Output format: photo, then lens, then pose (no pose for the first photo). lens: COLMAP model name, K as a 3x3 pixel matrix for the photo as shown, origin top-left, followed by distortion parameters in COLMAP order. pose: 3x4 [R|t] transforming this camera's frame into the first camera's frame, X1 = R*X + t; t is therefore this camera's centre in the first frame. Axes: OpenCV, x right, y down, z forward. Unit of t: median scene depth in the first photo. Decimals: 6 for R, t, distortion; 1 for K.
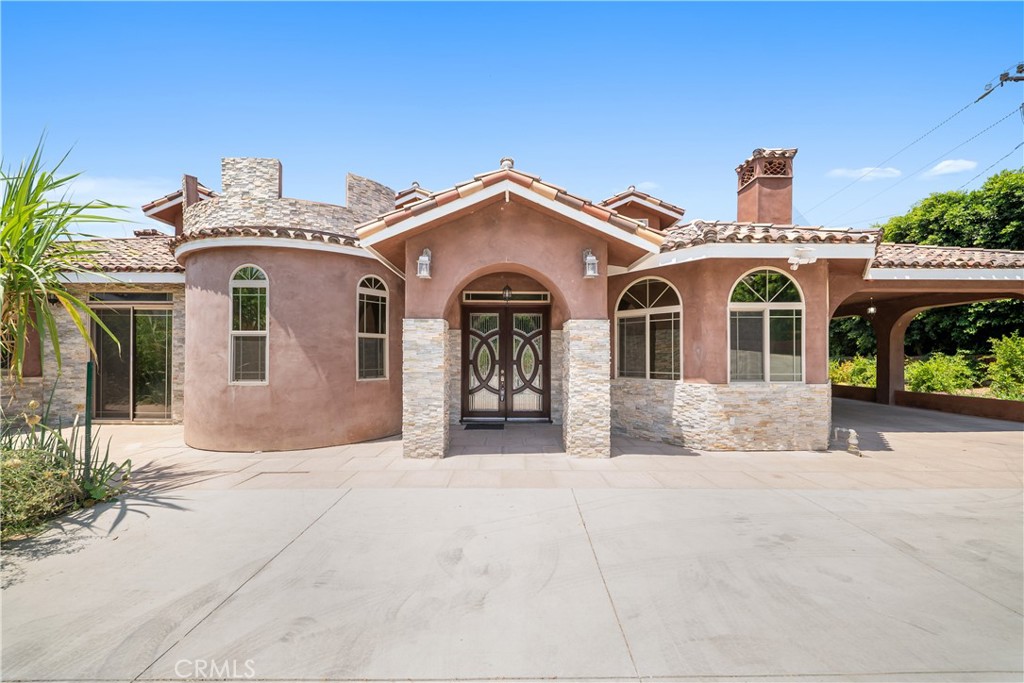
lens RADIAL K [[372.8, 0, 512.8], [0, 372.8, 358.1], [0, 0, 1]] dist [0.000593, -0.003322]
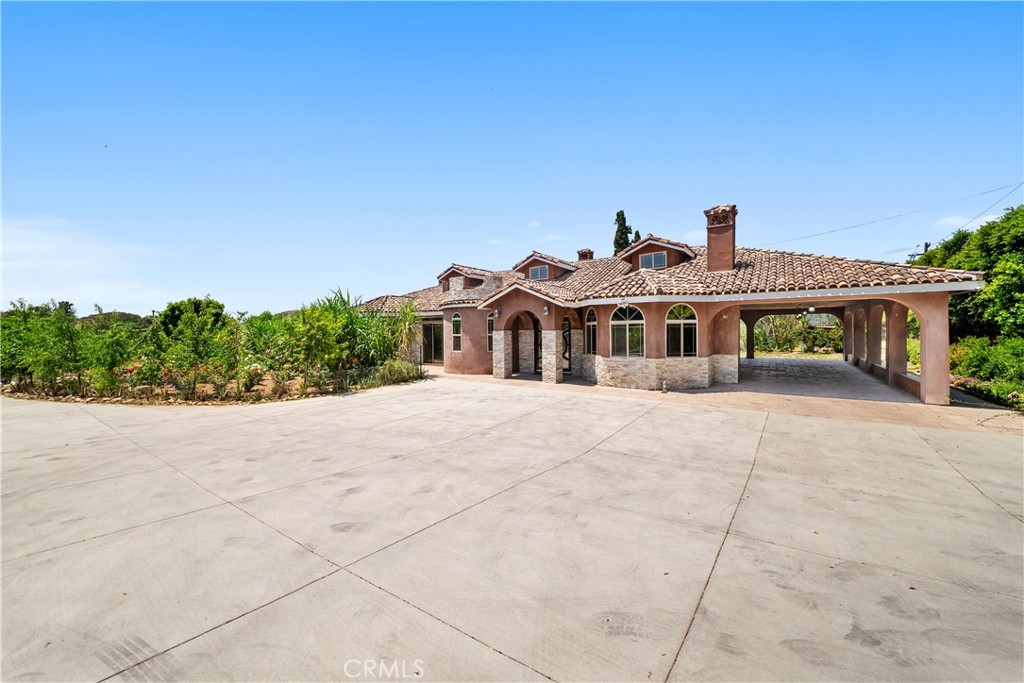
lens RADIAL K [[372.8, 0, 512.8], [0, 372.8, 358.1], [0, 0, 1]] dist [0.000593, -0.003322]
pose [[0.804830, 0.034156, -0.592522, 1.456870], [0.004389, 0.997973, 0.063489, -0.071160], [0.593490, -0.053698, 0.803048, -1.173444]]
